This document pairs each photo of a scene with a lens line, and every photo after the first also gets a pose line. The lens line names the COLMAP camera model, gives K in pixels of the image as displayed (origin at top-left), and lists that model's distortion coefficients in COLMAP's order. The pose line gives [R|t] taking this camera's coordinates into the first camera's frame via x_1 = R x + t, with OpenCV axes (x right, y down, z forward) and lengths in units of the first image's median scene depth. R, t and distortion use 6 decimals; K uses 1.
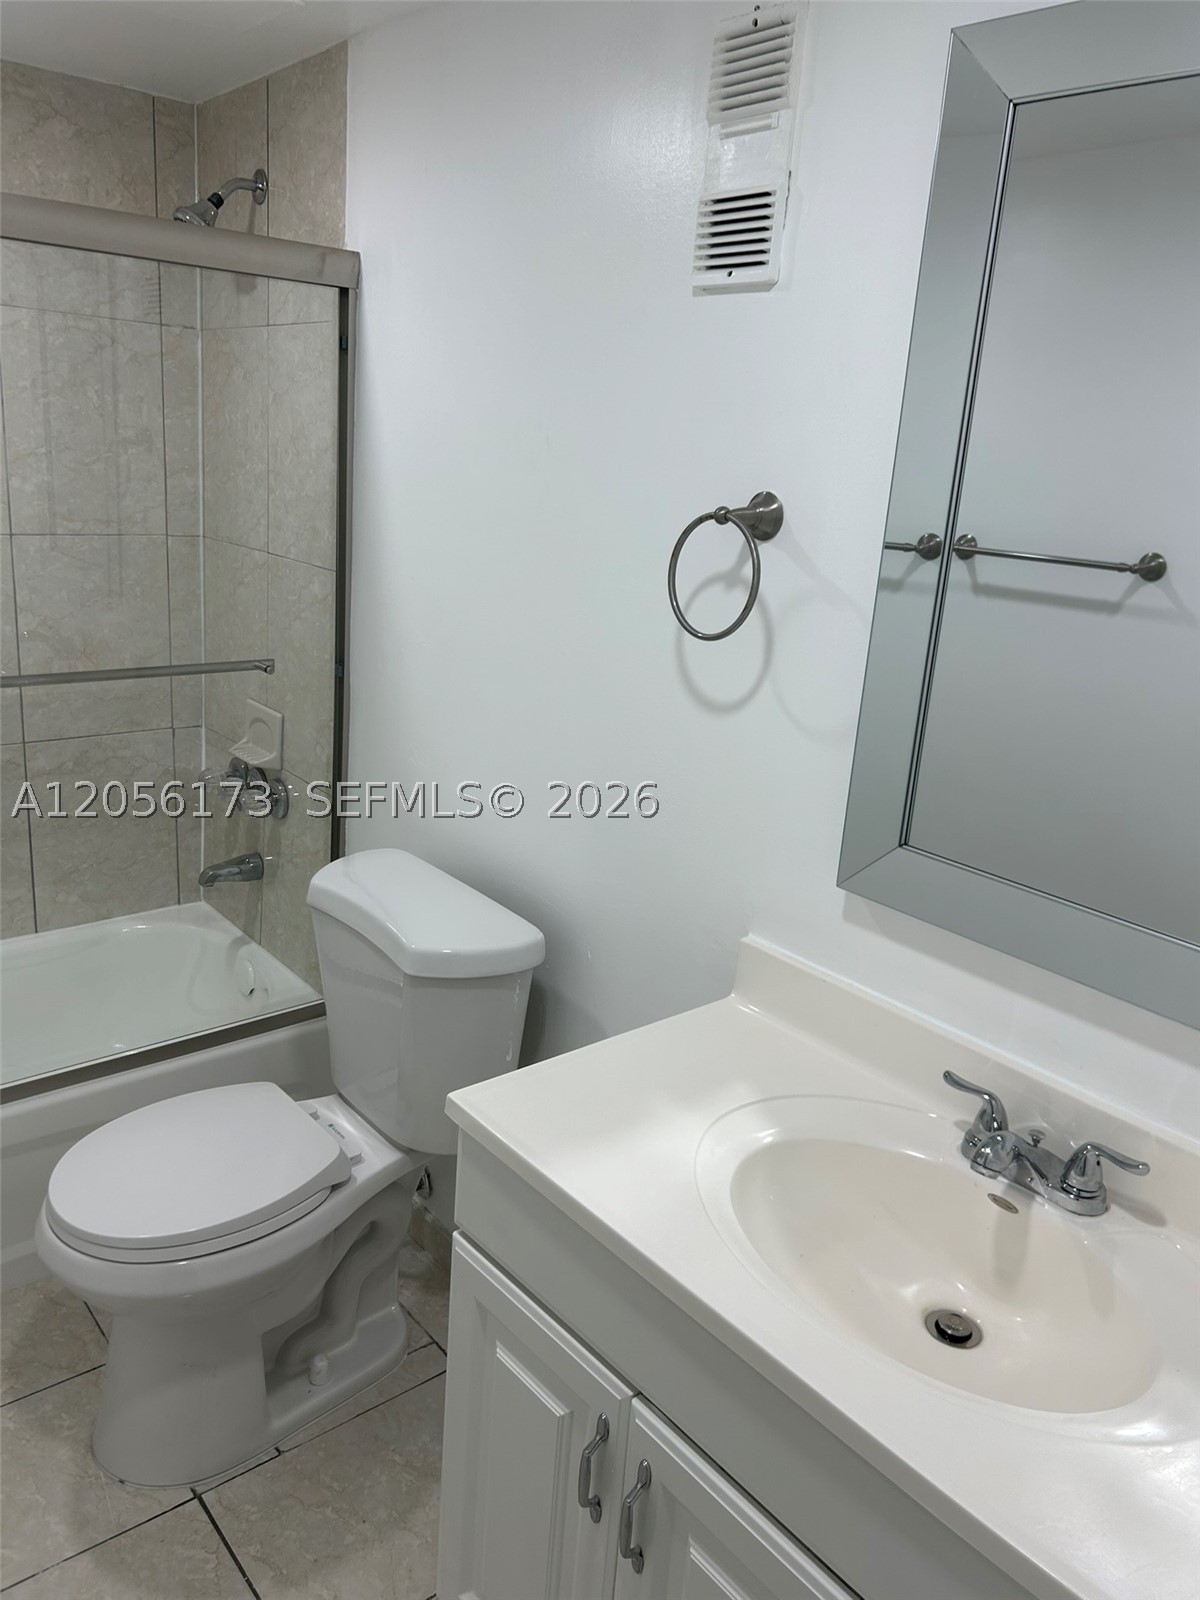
lens RADIAL K [[1217.1, 0, 595.0], [0, 1217.1, 791.0], [0, 0, 1]] dist [0.066312, -0.065588]
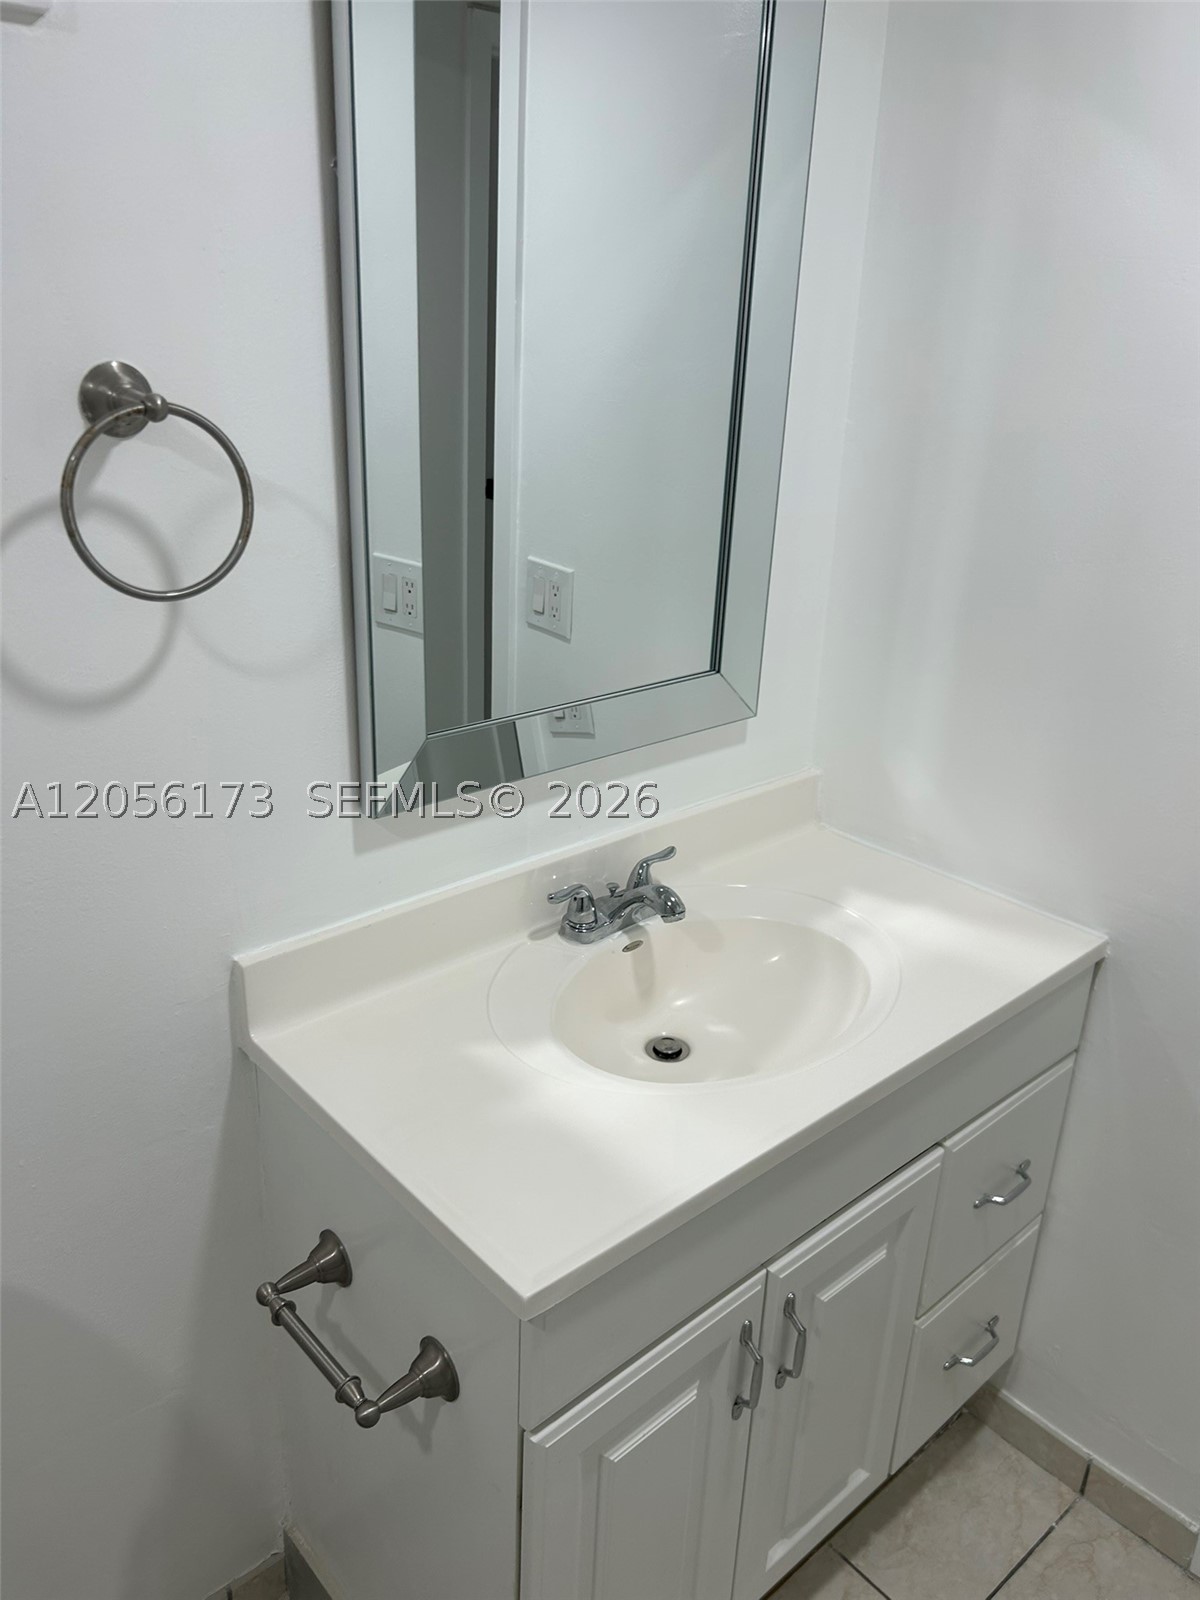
lens RADIAL K [[1199.1, 0, 603.1], [0, 1199.1, 795.4], [0, 0, 1]] dist [0.037562, -0.059998]
pose [[-0.034585, -0.409669, 0.911578, -0.382955], [0.265629, 0.875548, 0.403555, -0.155236], [-0.963455, 0.256099, 0.078539, 0.513086]]
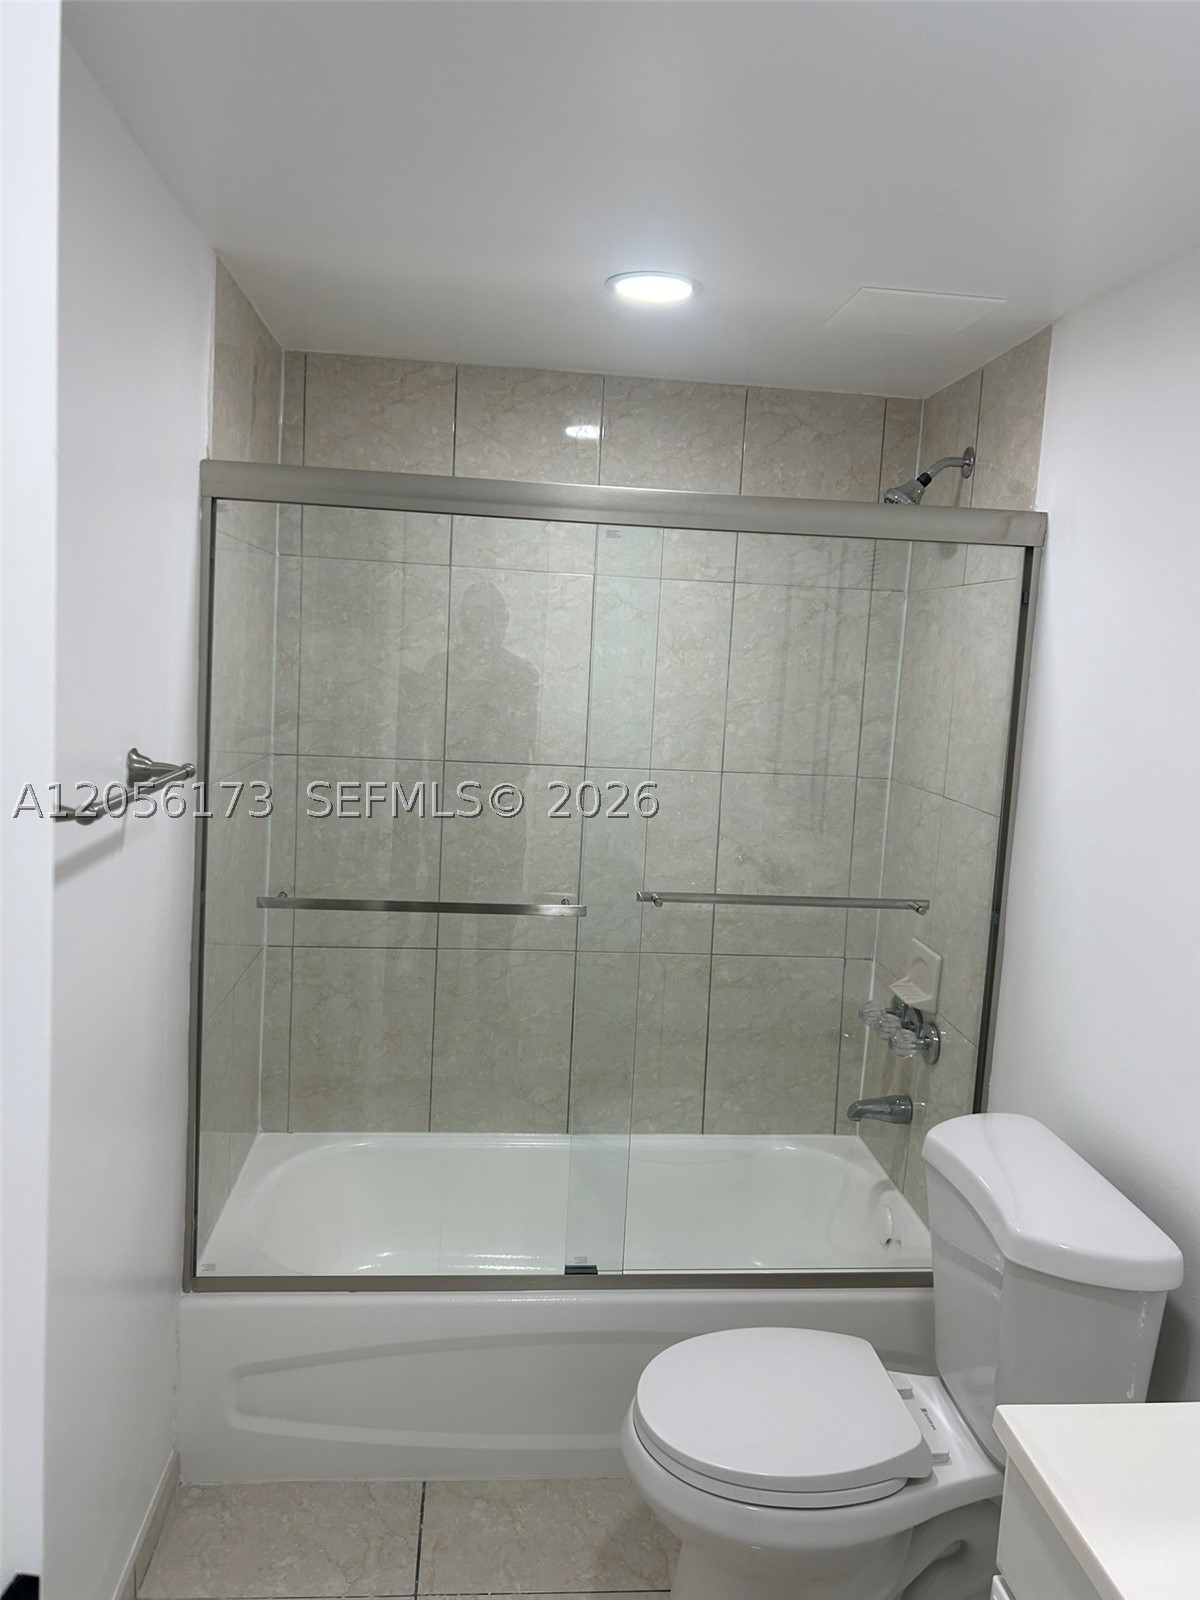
lens RADIAL K [[1222.3, 0, 600.5], [0, 1222.3, 793.9], [0, 0, 1]] dist [0.061682, -0.061733]
pose [[0.833037, 0.046621, -0.551250, 0.059063], [-0.151907, 0.977418, -0.146895, -0.004216], [0.531953, 0.206108, 0.821307, 0.012610]]
